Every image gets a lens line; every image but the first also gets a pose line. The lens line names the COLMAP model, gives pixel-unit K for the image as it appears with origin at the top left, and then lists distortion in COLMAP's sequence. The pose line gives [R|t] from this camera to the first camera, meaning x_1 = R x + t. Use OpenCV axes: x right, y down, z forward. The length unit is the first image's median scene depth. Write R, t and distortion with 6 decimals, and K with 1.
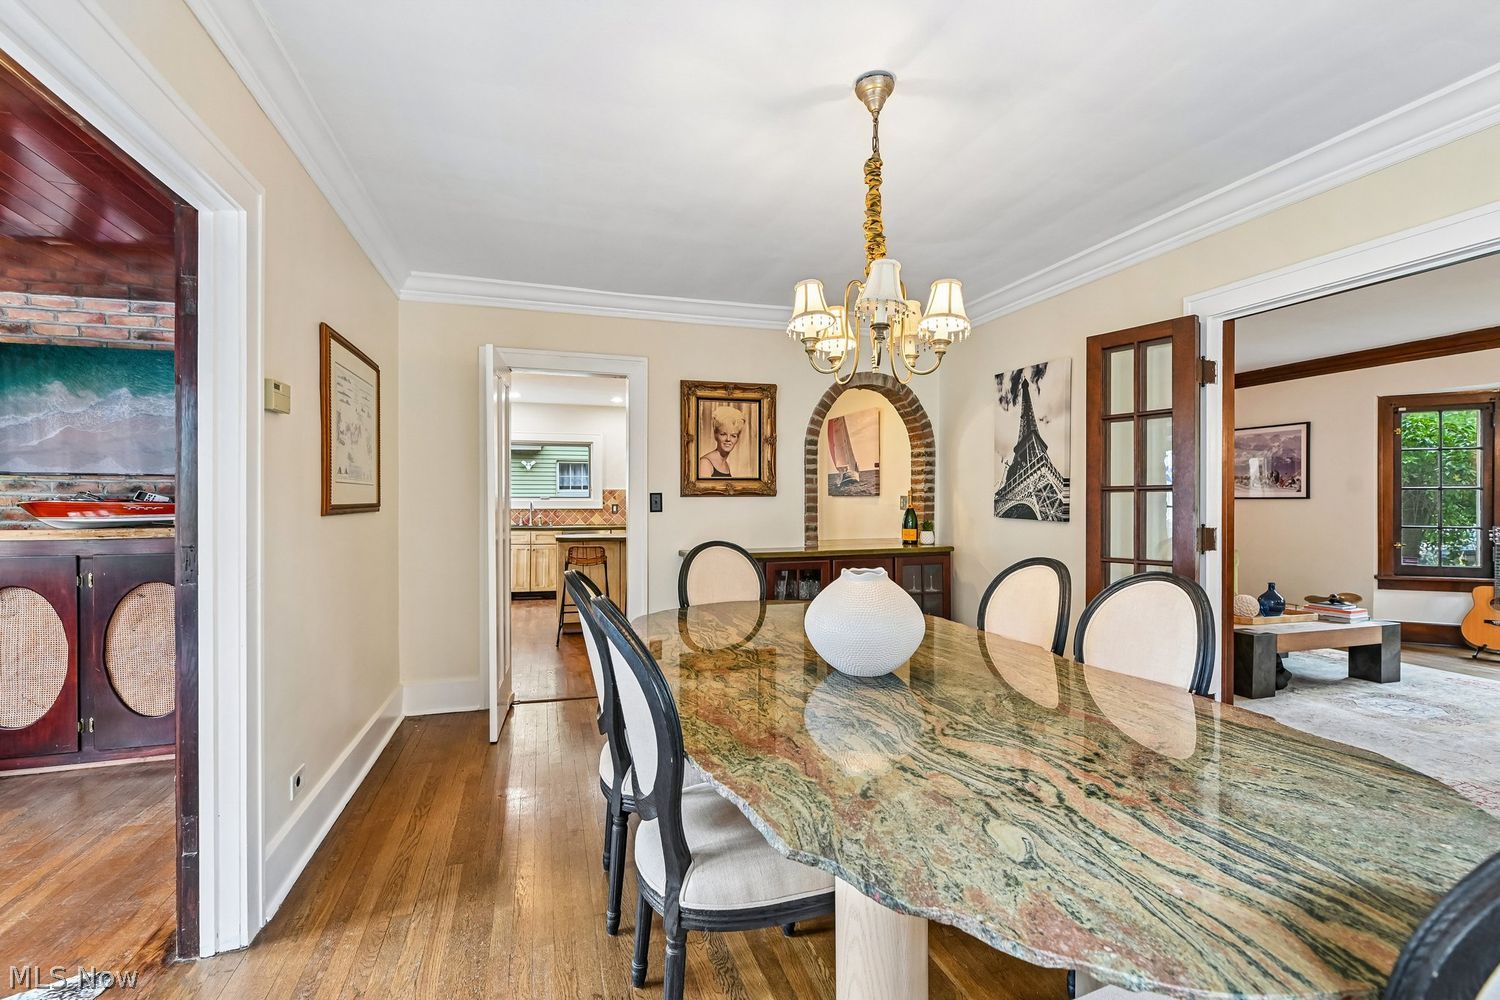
lens RADIAL K [[689.8, 0, 748.0], [0, 689.8, 497.2], [0, 0, 1]] dist [-0.003073, 0.000382]
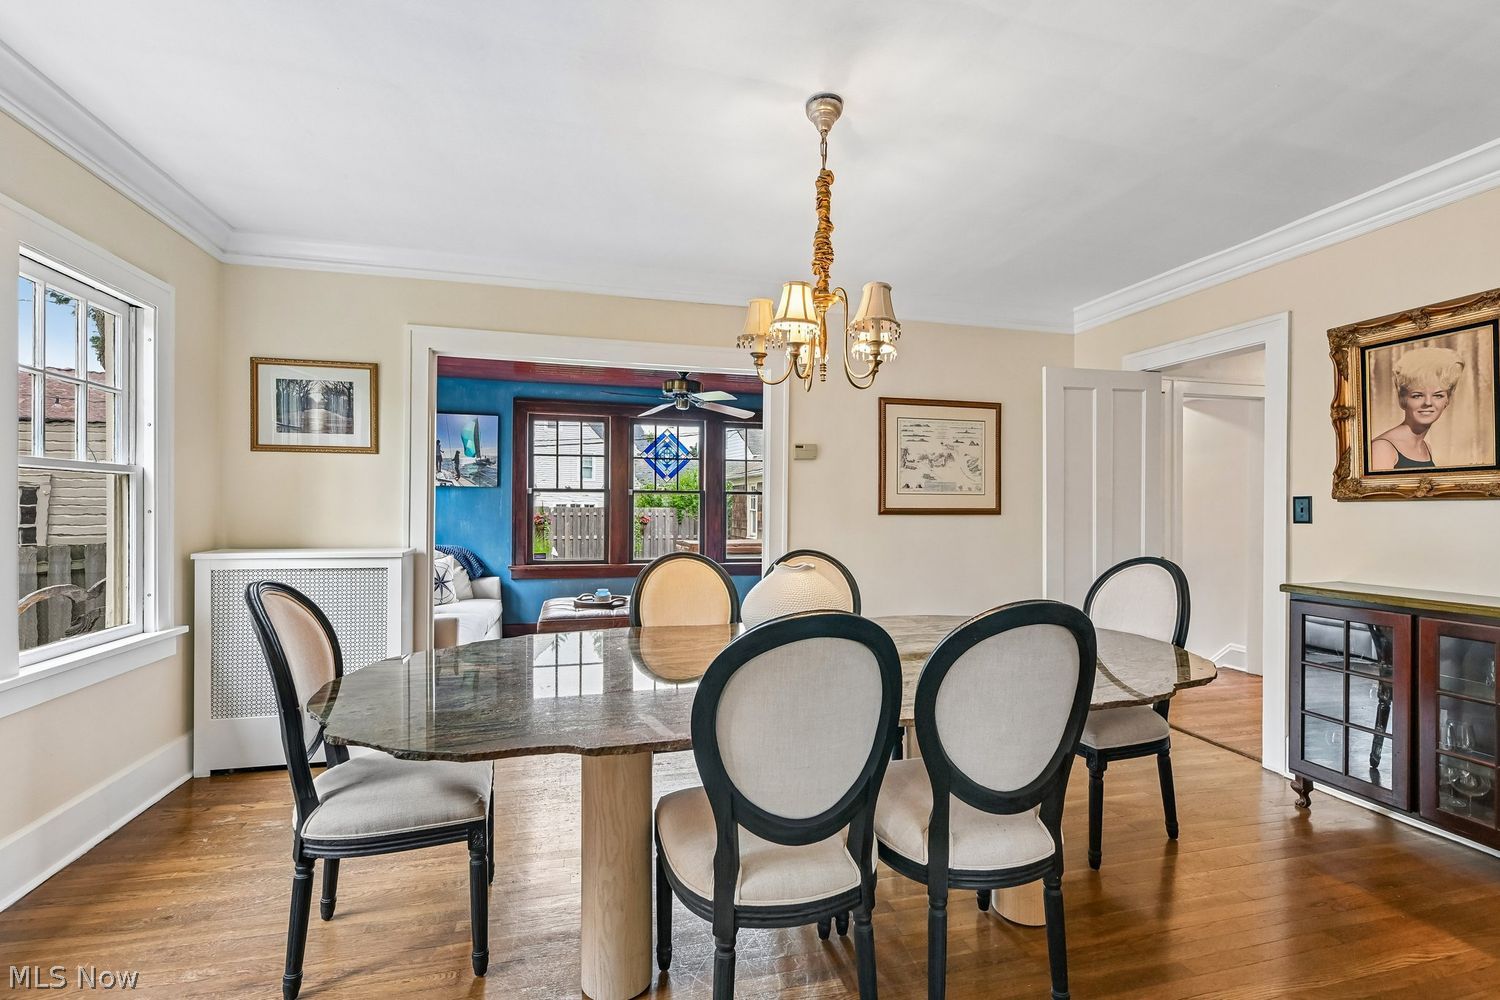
lens RADIAL K [[689.8, 0, 746.8], [0, 689.8, 497.6], [0, 0, 1]] dist [-0.003073, 0.000382]
pose [[-0.069997, -0.013420, -0.997457, 0.608488], [0.000391, 0.999909, -0.013480, 0.004429], [0.997547, -0.001334, -0.069985, 0.473207]]
